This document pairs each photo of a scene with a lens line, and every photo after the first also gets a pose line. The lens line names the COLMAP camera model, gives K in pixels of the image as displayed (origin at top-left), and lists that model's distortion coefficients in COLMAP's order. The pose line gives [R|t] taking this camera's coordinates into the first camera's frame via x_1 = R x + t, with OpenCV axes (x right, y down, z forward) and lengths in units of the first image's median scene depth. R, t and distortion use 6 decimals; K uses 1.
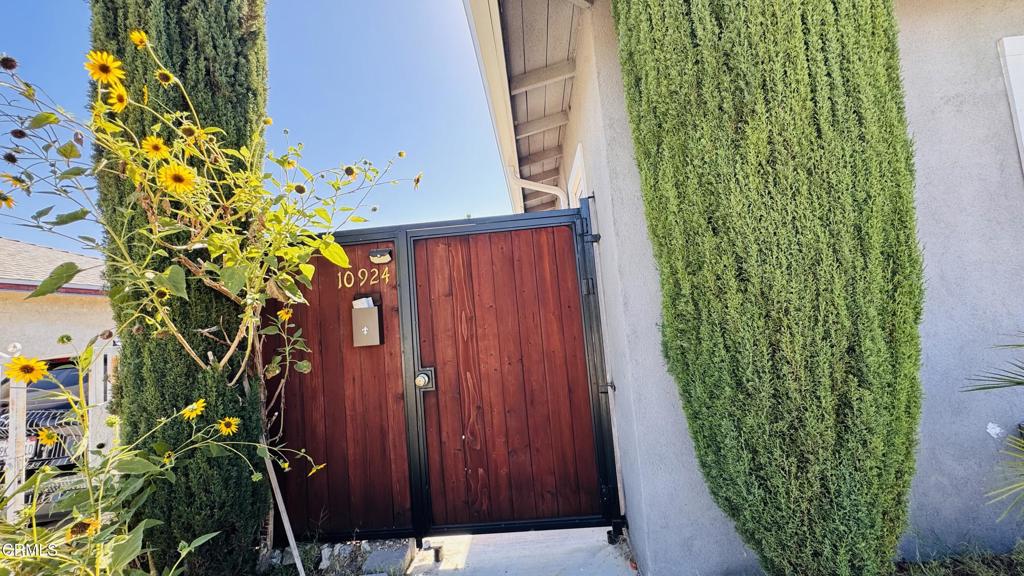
lens RADIAL K [[420.9, 0, 511.2], [0, 420.9, 285.7], [0, 0, 1]] dist [0.000252, 0.000059]
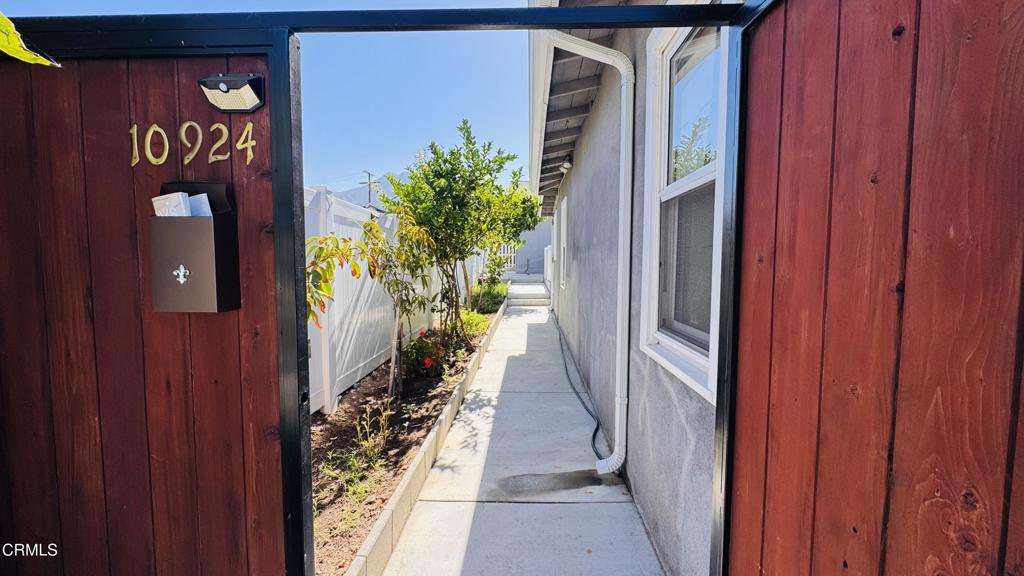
lens RADIAL K [[420.9, 0, 514.1], [0, 420.9, 287.6], [0, 0, 1]] dist [0.000252, 0.000059]
pose [[0.995672, 0.084312, 0.039091, -0.045097], [-0.089195, 0.985071, 0.147242, 0.030410], [-0.026093, -0.150092, 0.988328, 0.571980]]
